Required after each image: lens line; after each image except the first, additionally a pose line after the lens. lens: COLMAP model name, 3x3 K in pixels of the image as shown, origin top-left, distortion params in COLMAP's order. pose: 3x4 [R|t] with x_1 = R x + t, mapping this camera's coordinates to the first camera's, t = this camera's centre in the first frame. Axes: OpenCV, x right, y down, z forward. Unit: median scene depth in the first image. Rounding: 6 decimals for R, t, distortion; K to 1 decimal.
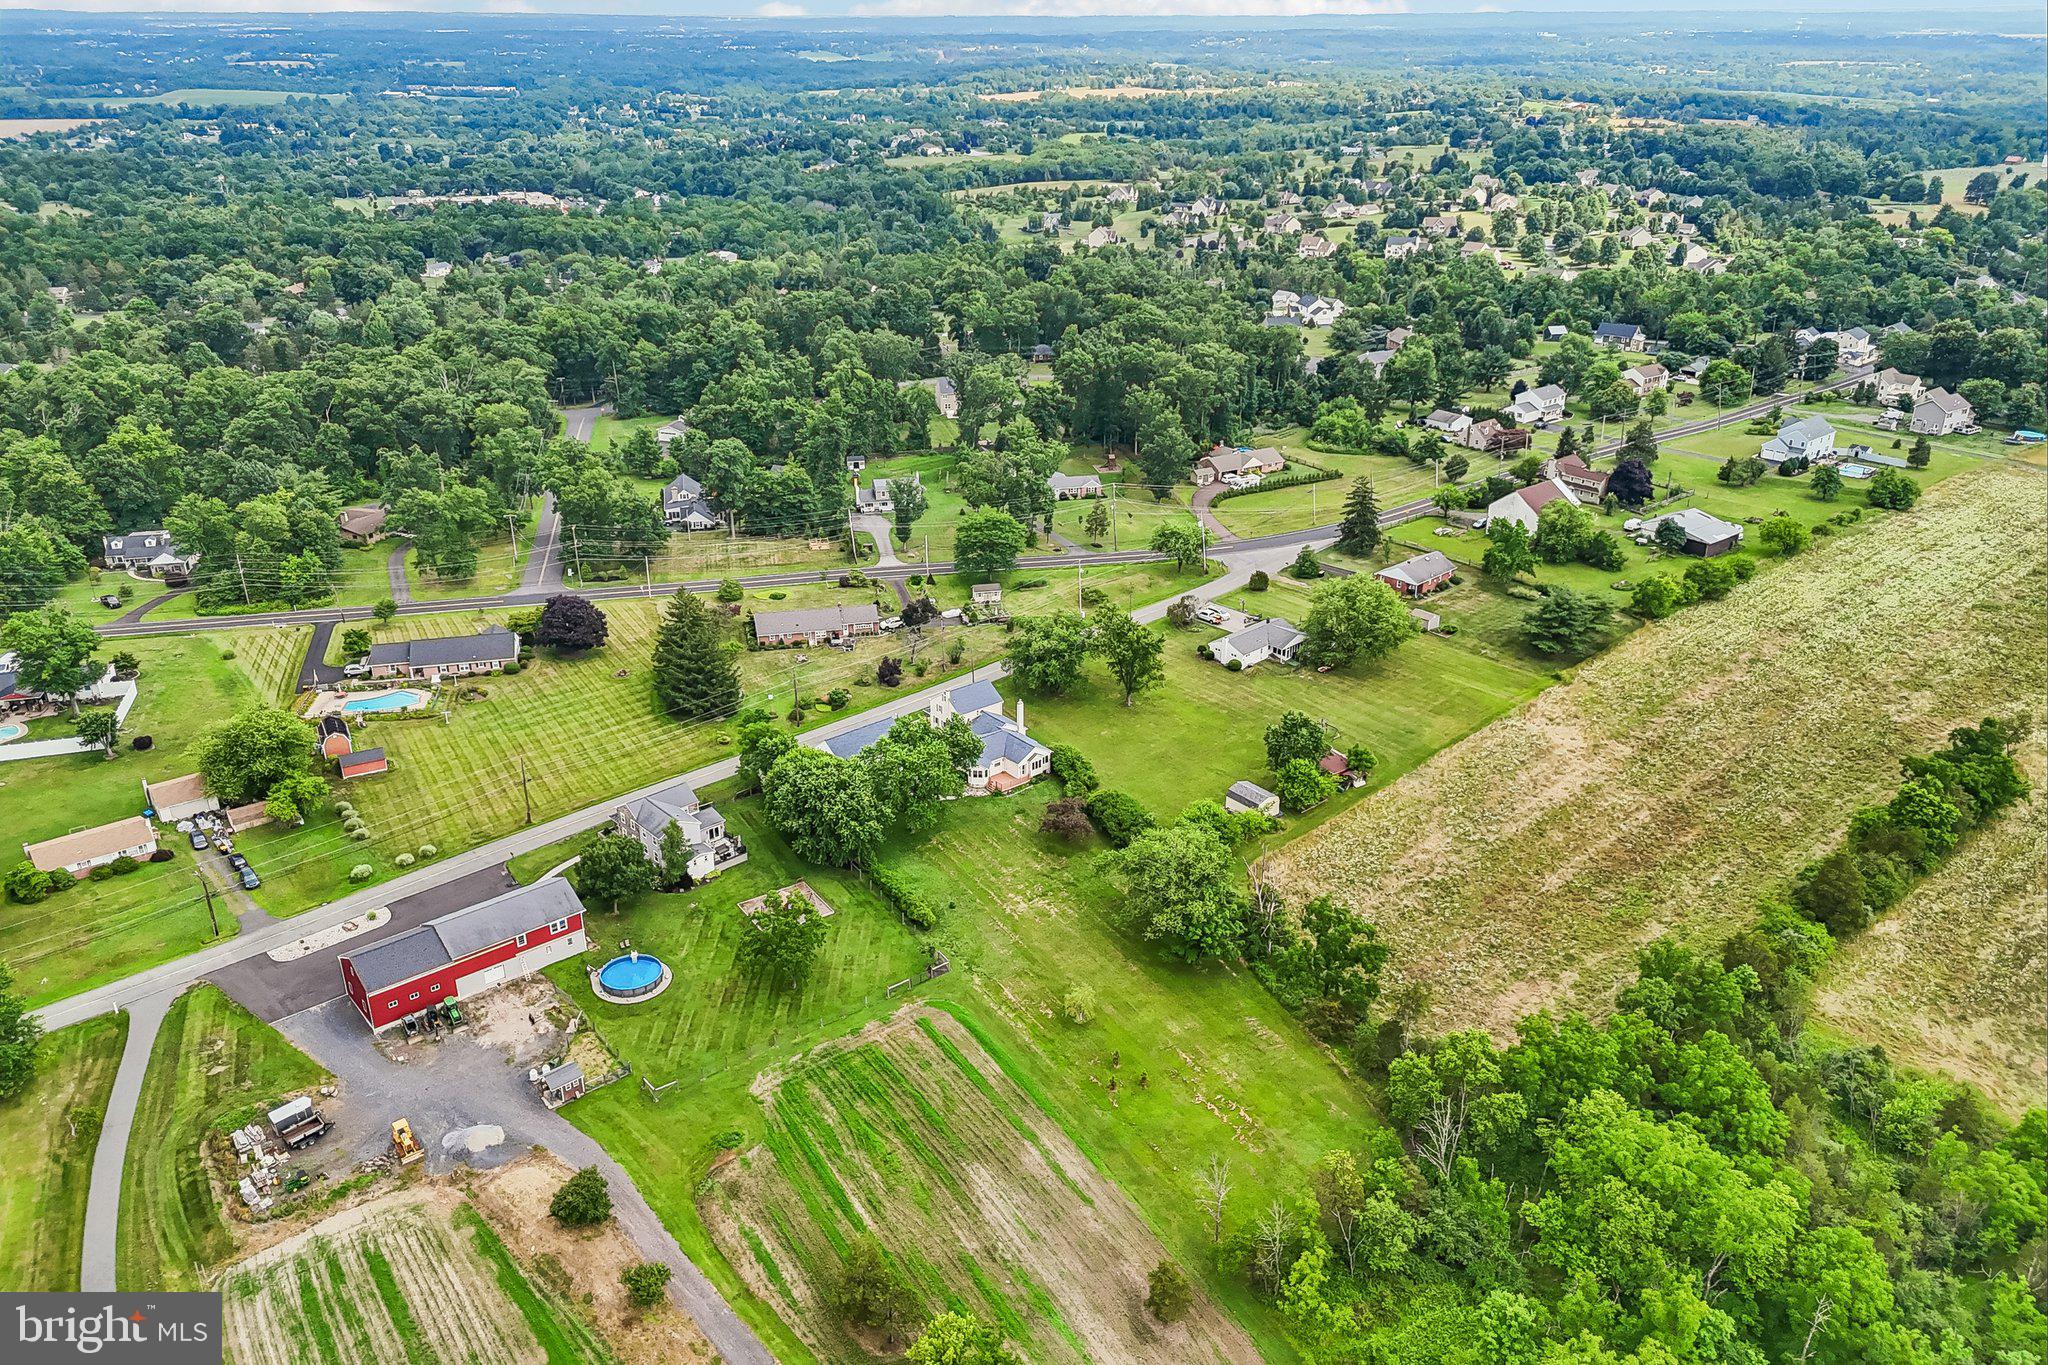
lens RADIAL K [[1513.9, 0, 1016.1], [0, 1513.9, 652.7], [0, 0, 1]] dist [0.067568, -0.059609]
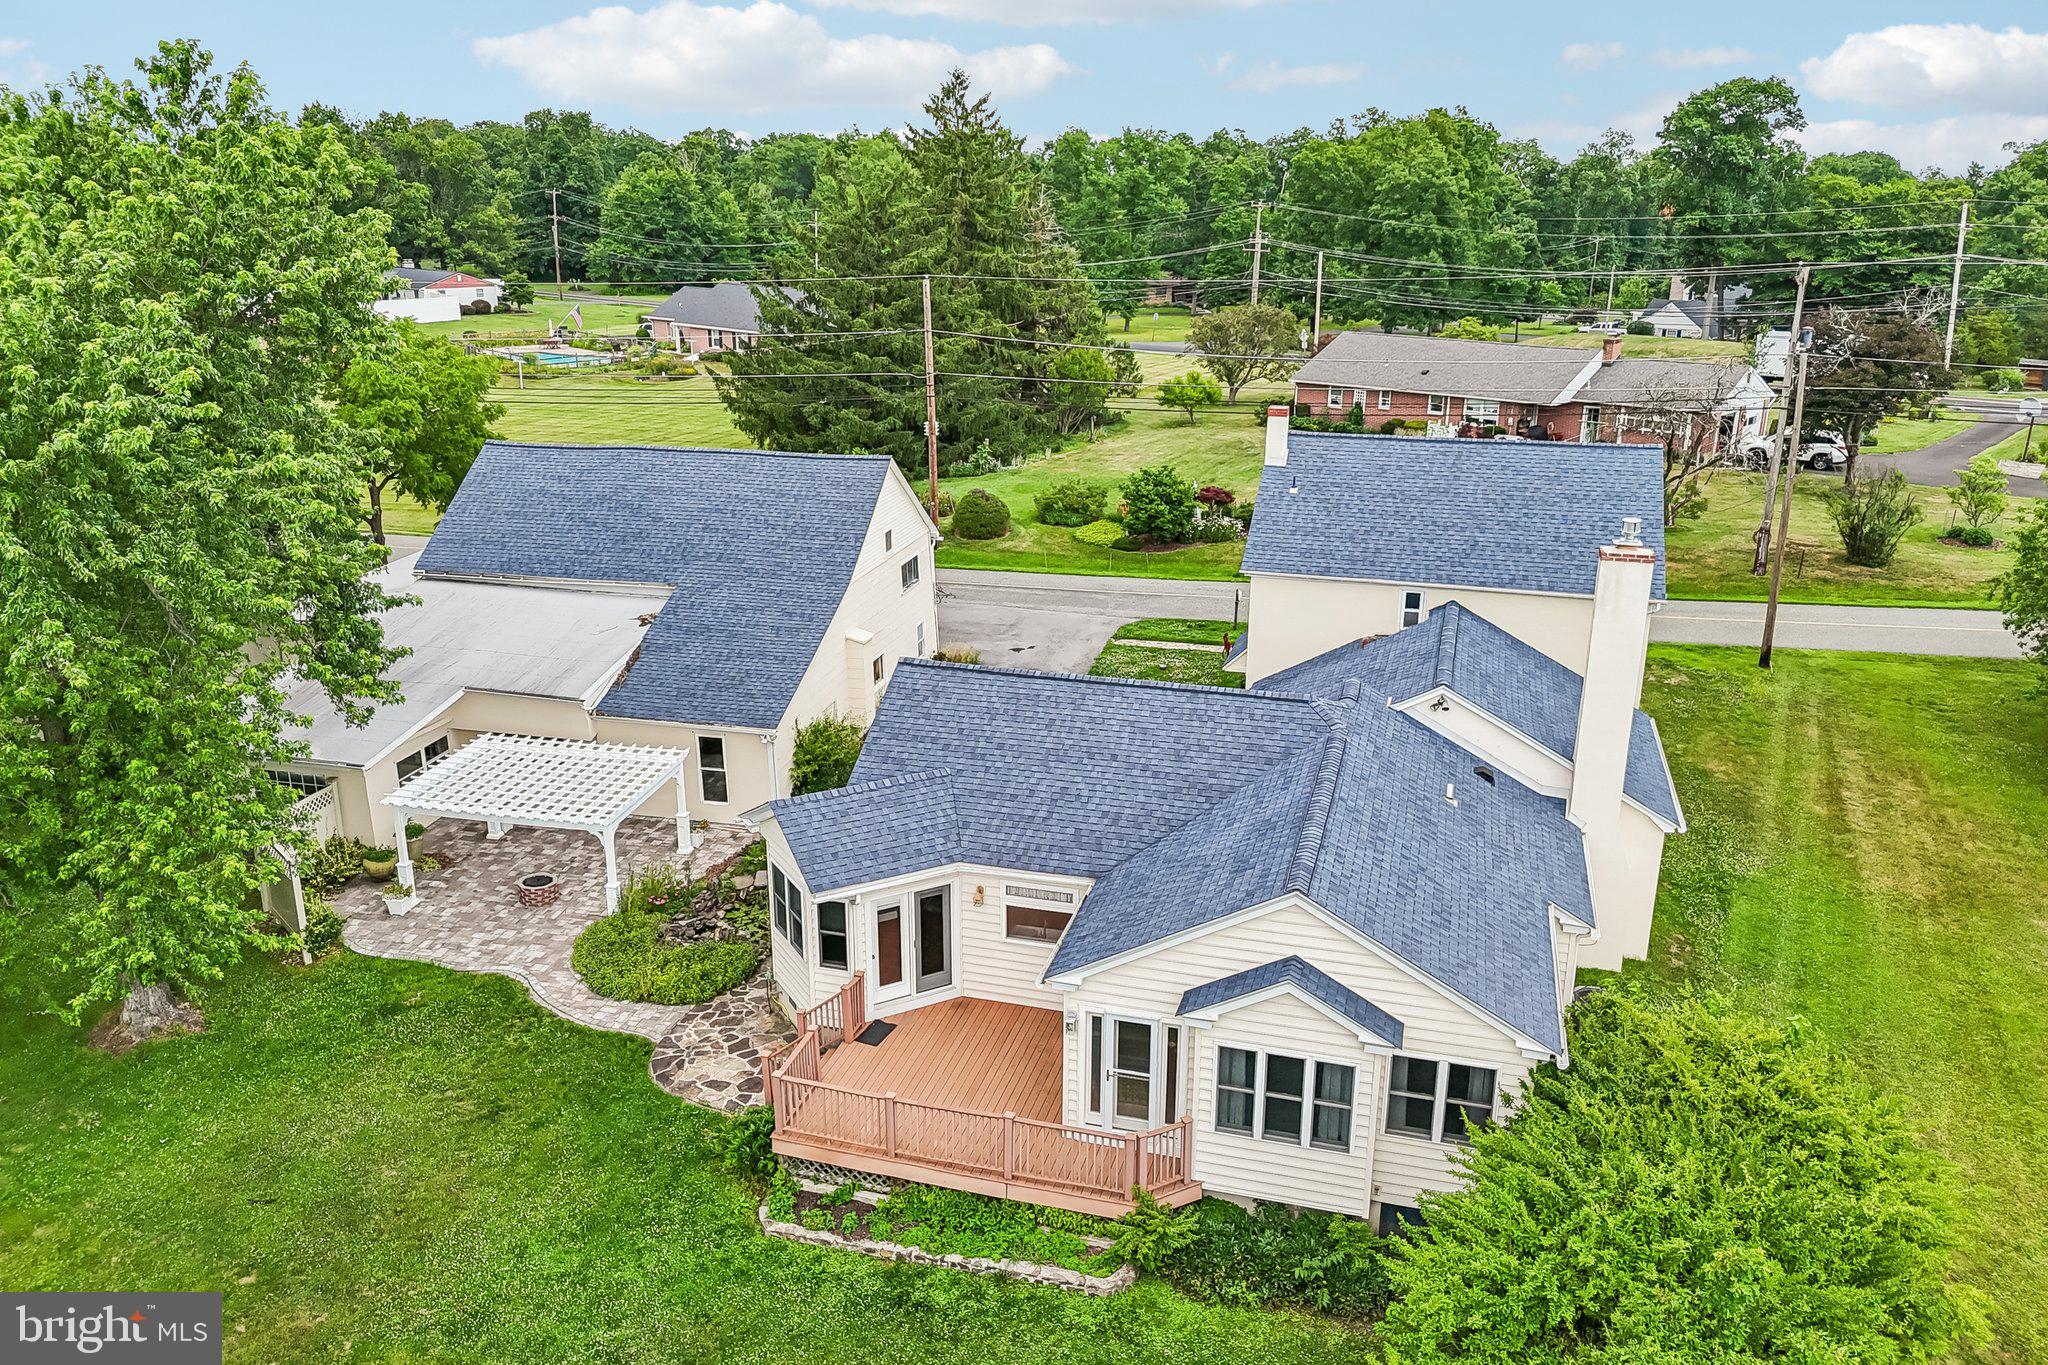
lens RADIAL K [[1513.9, 0, 1028.0], [0, 1513.9, 681.2], [0, 0, 1]] dist [0.067568, -0.059609]
pose [[0.571156, 0.256726, -0.779662, 0.068388], [-0.321464, 0.943922, 0.075318, 0.048967], [0.755276, 0.207615, 0.621655, 0.921296]]
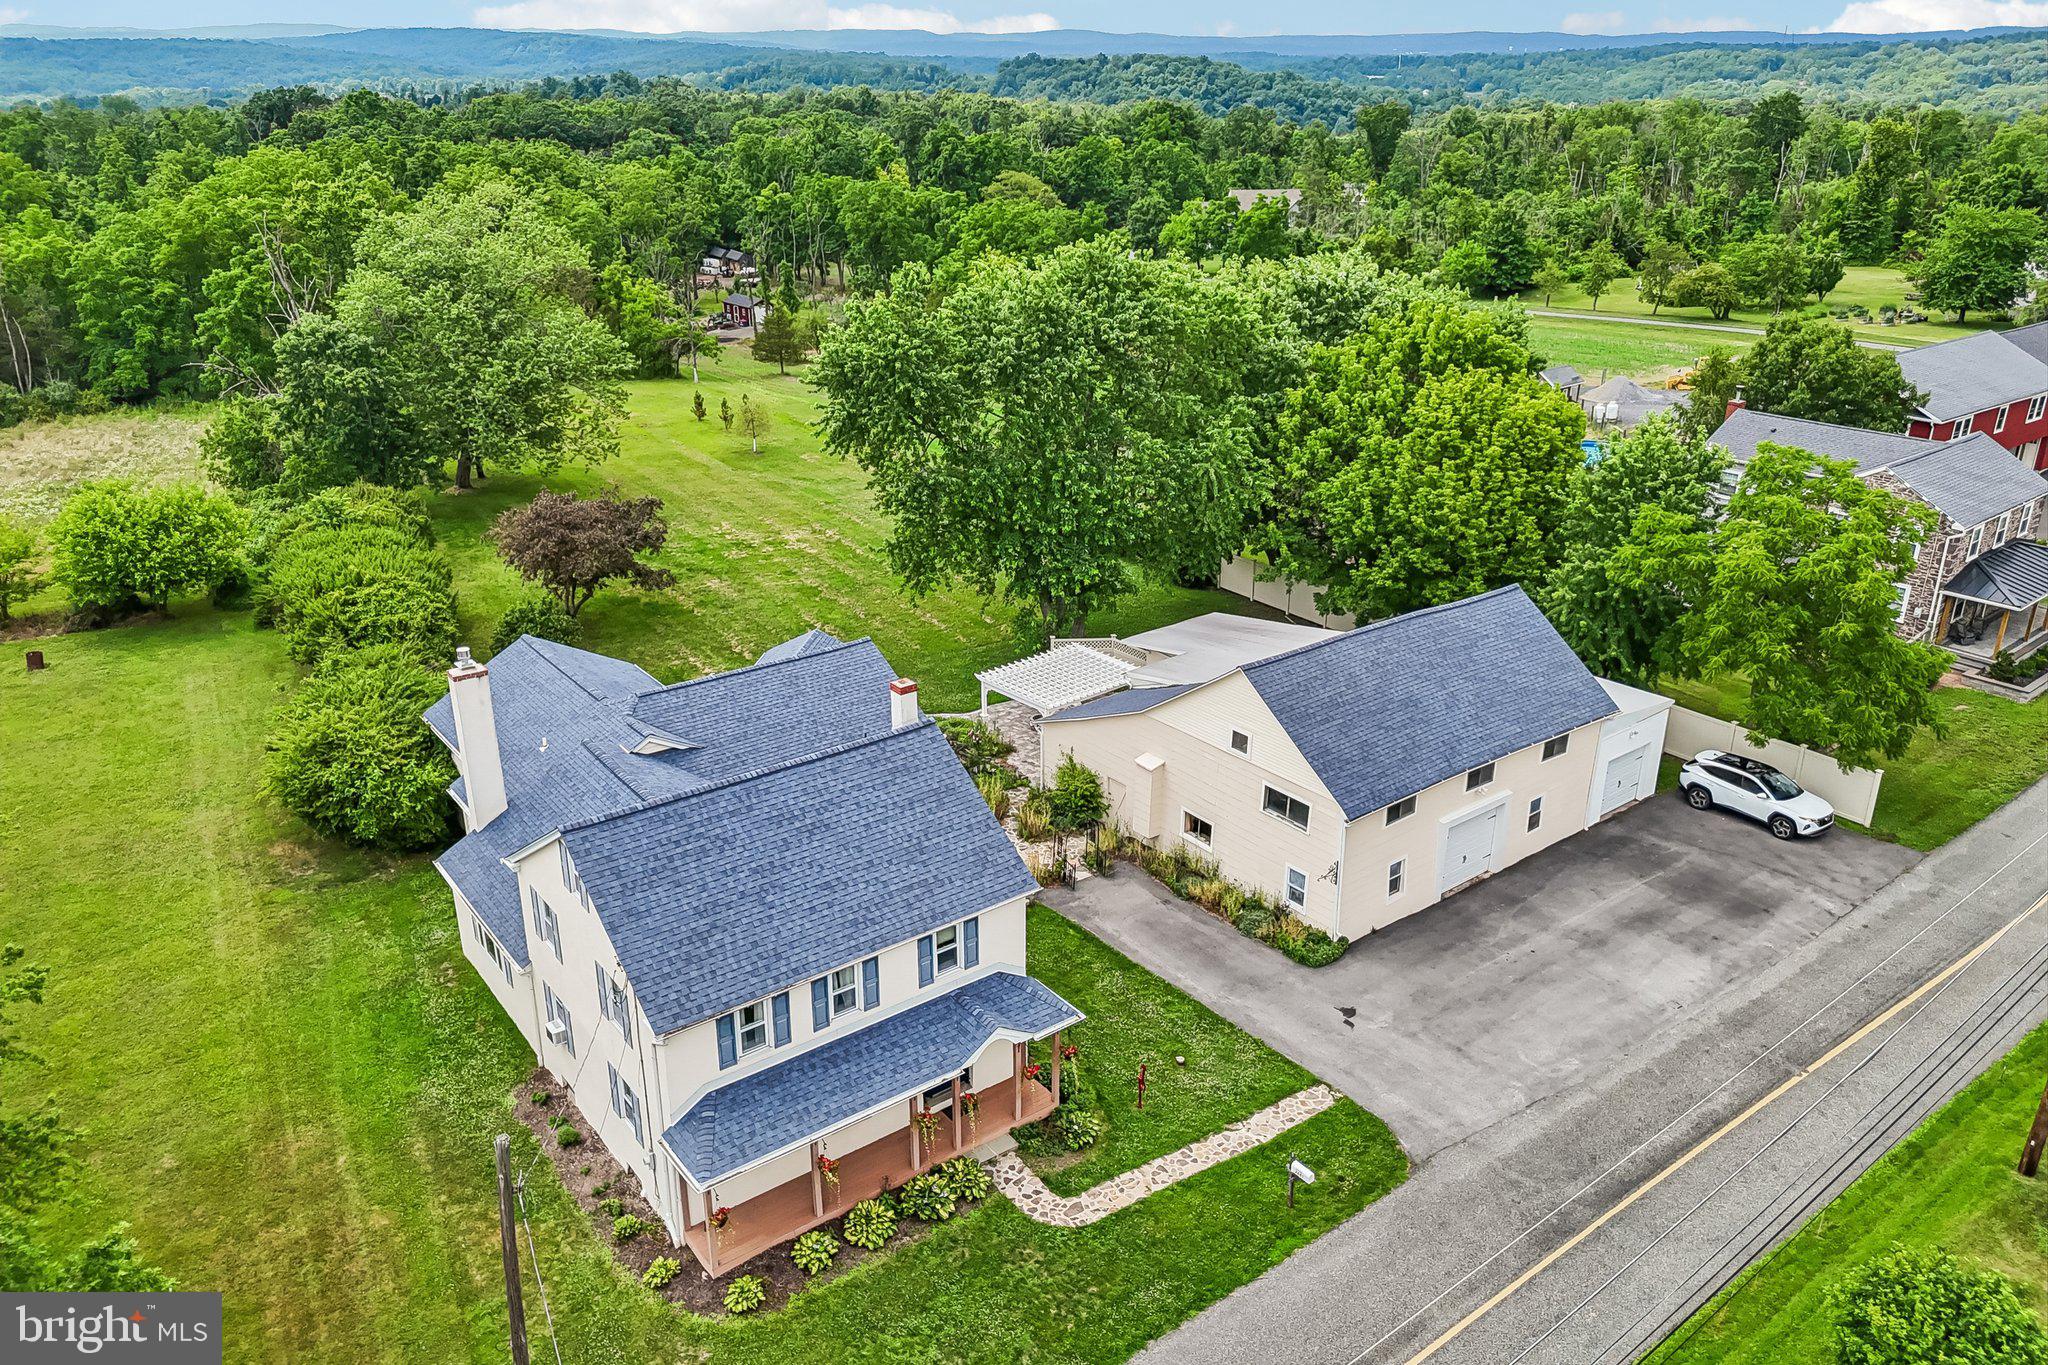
lens RADIAL K [[1513.9, 0, 1028.2], [0, 1513.9, 683.0], [0, 0, 1]] dist [0.067568, -0.059609]
pose [[-0.999239, -0.014021, 0.036408, -0.065382], [0.016079, 0.702252, 0.711747, -0.083601], [-0.035547, 0.711790, -0.701492, 1.140554]]
